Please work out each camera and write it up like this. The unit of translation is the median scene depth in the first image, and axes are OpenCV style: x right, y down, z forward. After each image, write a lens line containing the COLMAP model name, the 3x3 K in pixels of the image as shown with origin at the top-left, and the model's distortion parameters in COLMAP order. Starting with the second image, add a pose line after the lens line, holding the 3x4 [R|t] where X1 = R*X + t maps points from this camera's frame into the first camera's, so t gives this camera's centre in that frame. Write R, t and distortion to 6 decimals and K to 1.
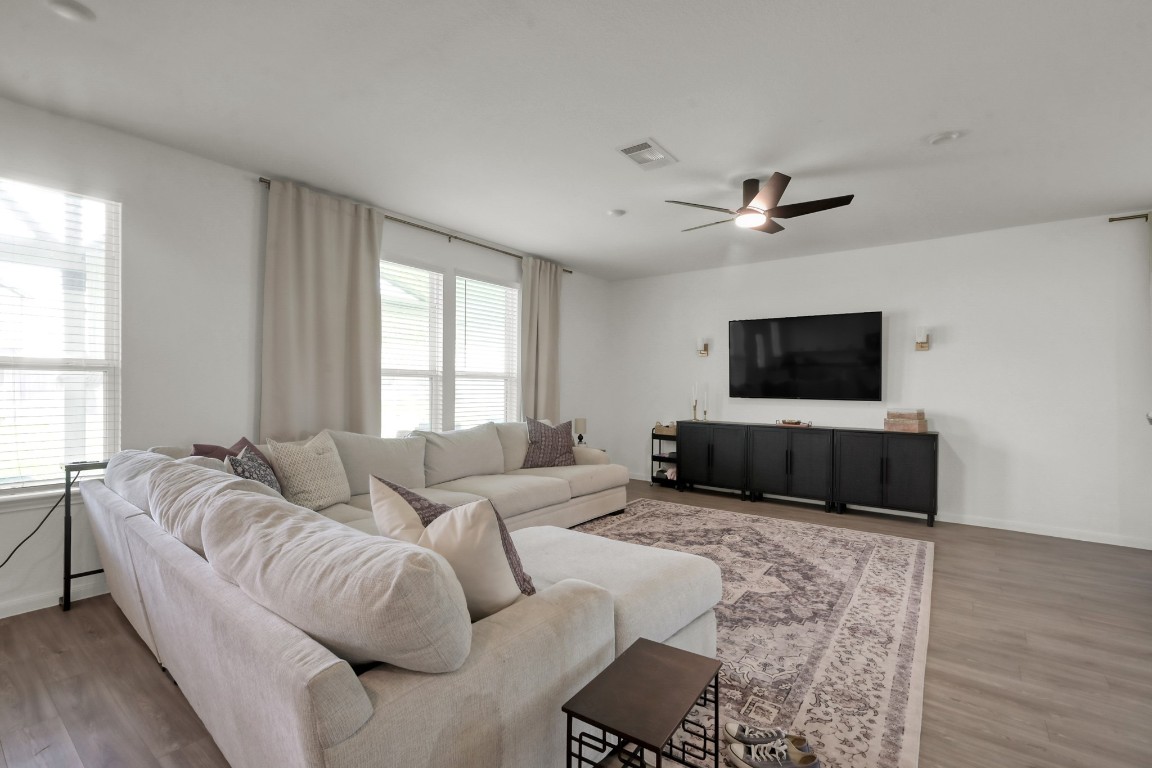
lens RADIAL K [[514.7, 0, 578.0], [0, 514.7, 381.1], [0, 0, 1]] dist [0.001184, 0.000258]
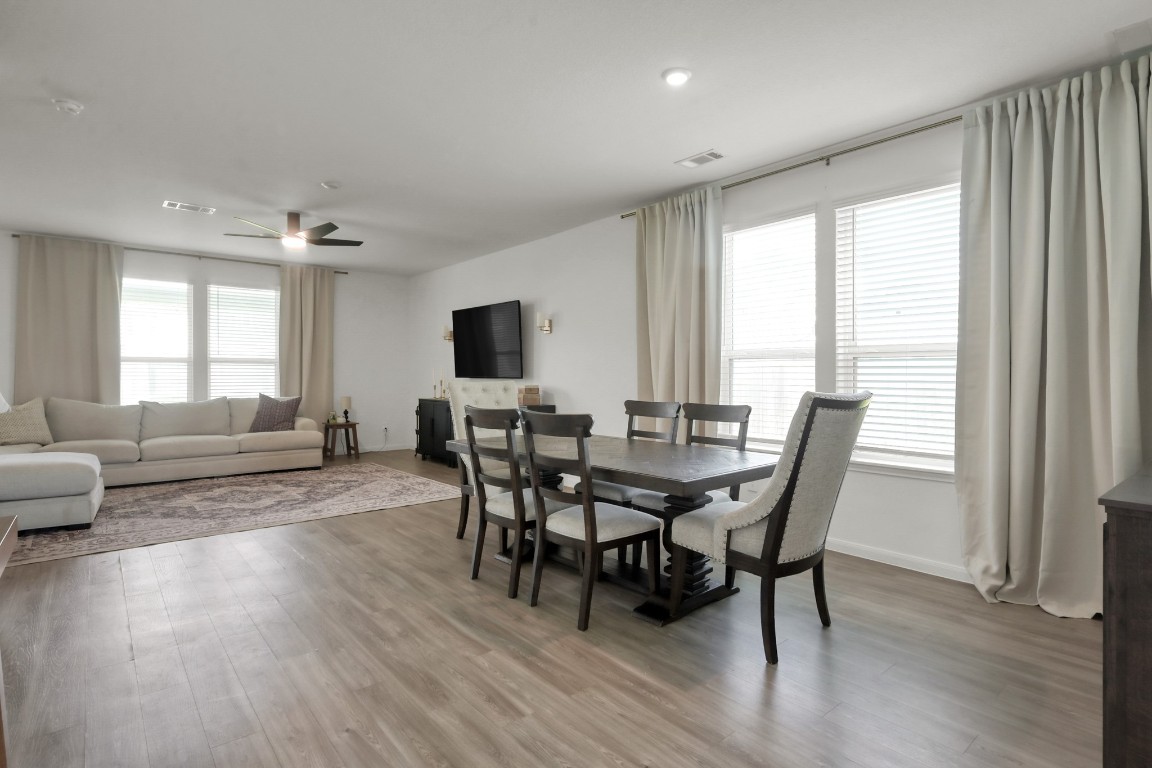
lens RADIAL K [[584.7, 0, 577.8], [0, 584.7, 374.2], [0, 0, 1]] dist [-0.000318, -0.000556]
pose [[0.977244, -0.011243, -0.211820, 0.996285], [0.011785, 0.999930, 0.001299, 0.030887], [0.211791, -0.003766, 0.977308, -0.250839]]
